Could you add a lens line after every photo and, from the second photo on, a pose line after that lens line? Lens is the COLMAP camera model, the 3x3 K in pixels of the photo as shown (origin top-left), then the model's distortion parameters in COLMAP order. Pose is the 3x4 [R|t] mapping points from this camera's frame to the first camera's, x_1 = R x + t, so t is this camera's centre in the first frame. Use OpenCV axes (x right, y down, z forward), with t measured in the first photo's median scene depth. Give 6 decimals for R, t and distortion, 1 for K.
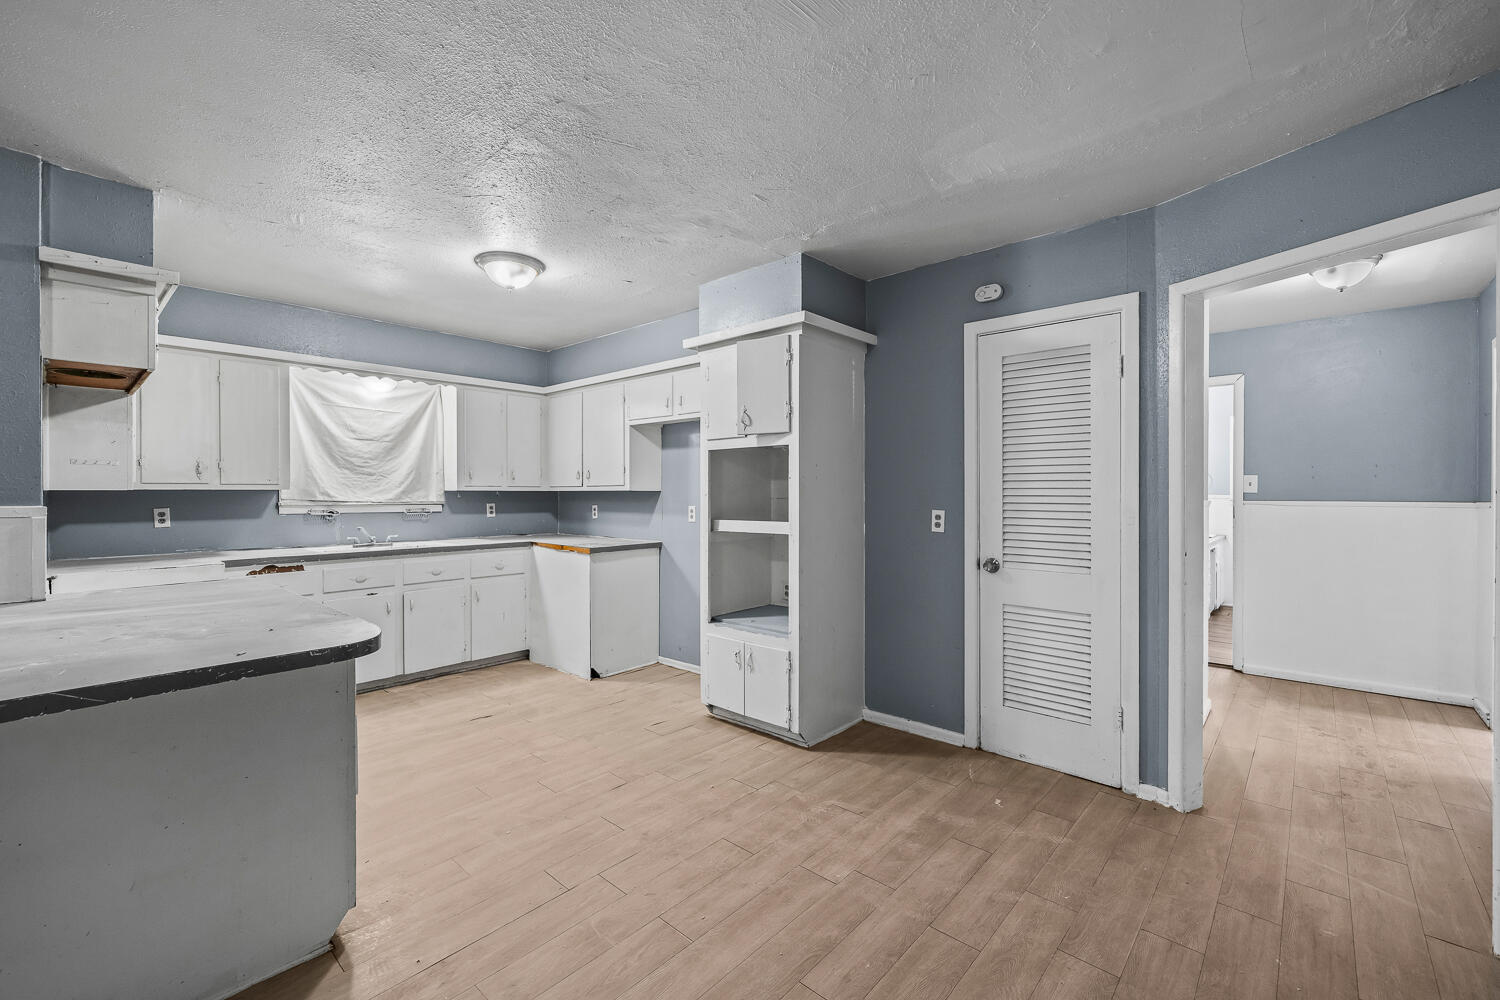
lens RADIAL K [[625.1, 0, 746.5], [0, 625.1, 493.4], [0, 0, 1]] dist [0.000016, 0.000127]
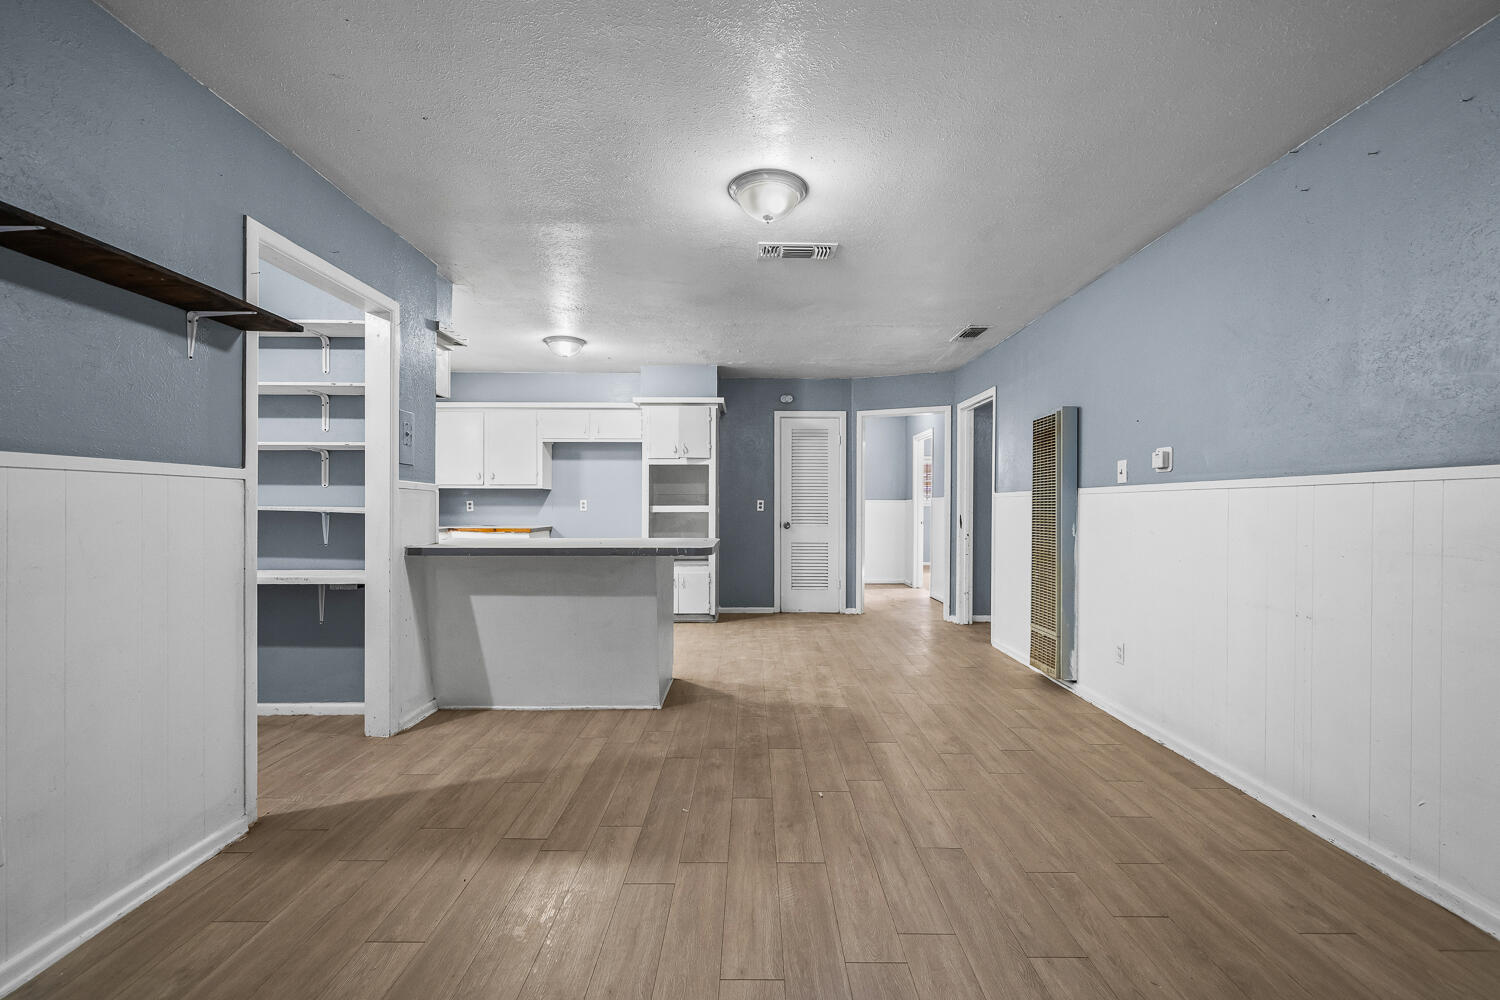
lens RADIAL K [[626.5, 0, 749.9], [0, 626.5, 509.5], [0, 0, 1]] dist [0.000804, 0.000173]
pose [[0.742409, -0.000129, 0.669947, -1.119782], [-0.001948, 0.999995, 0.002351, 0.054277], [-0.669944, -0.003050, 0.742405, -0.503514]]
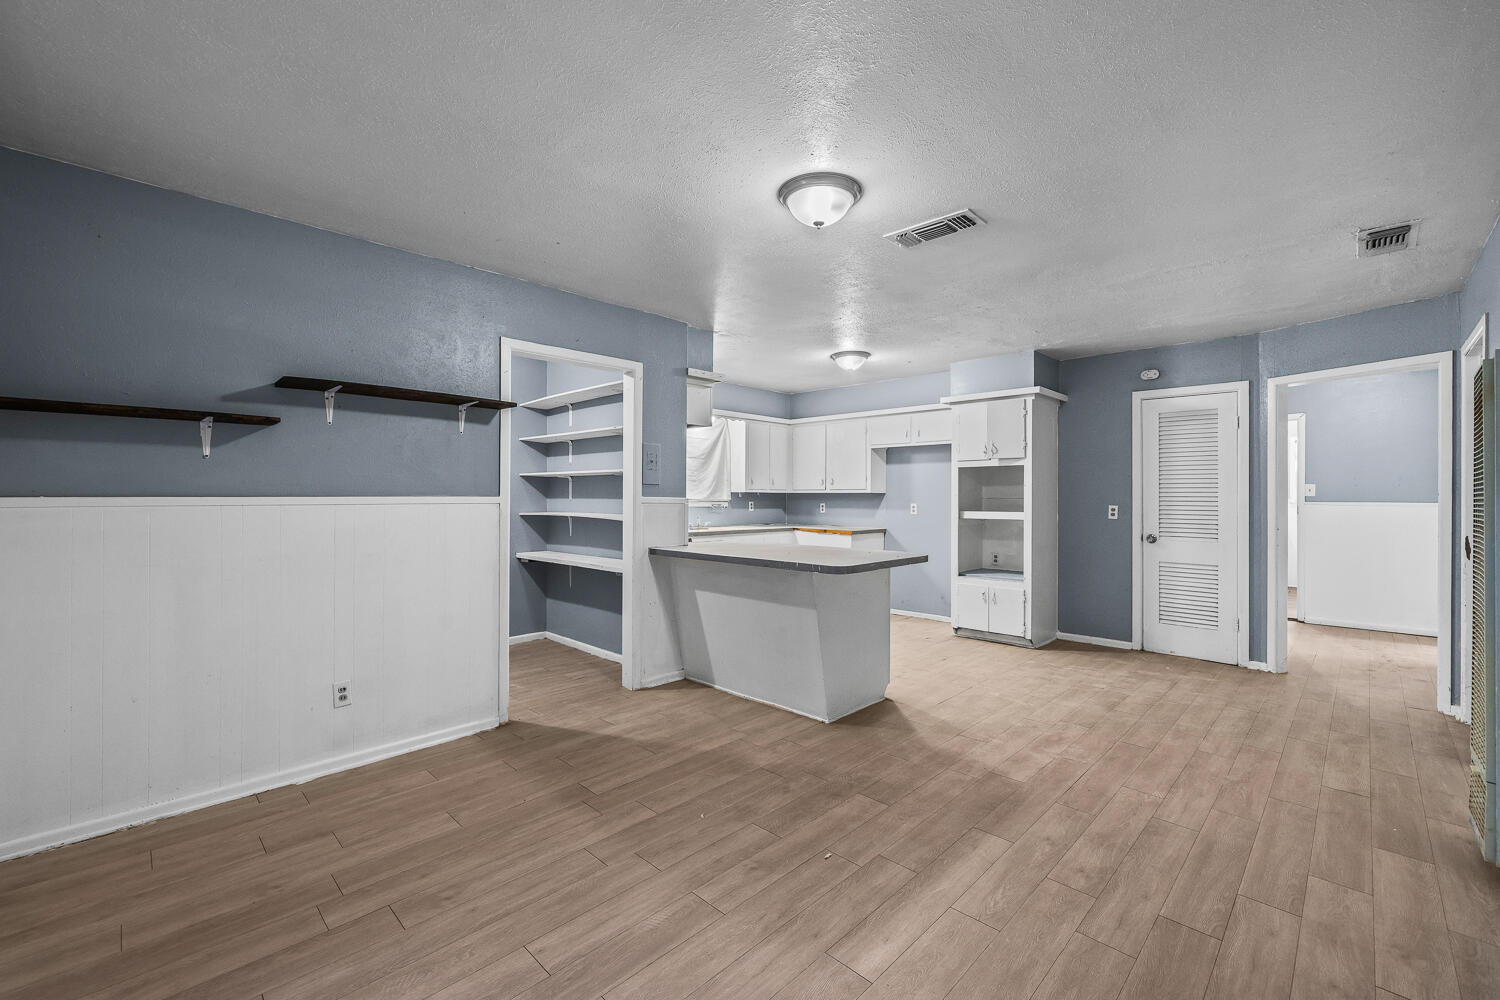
lens RADIAL K [[625.1, 0, 746.5], [0, 625.1, 493.4], [0, 0, 1]] dist [0.000016, 0.000127]
pose [[0.999021, 0.004996, -0.043957, -0.593598], [-0.005294, 0.999964, -0.006675, 0.011848], [0.043922, 0.006901, 0.999011, -0.687310]]
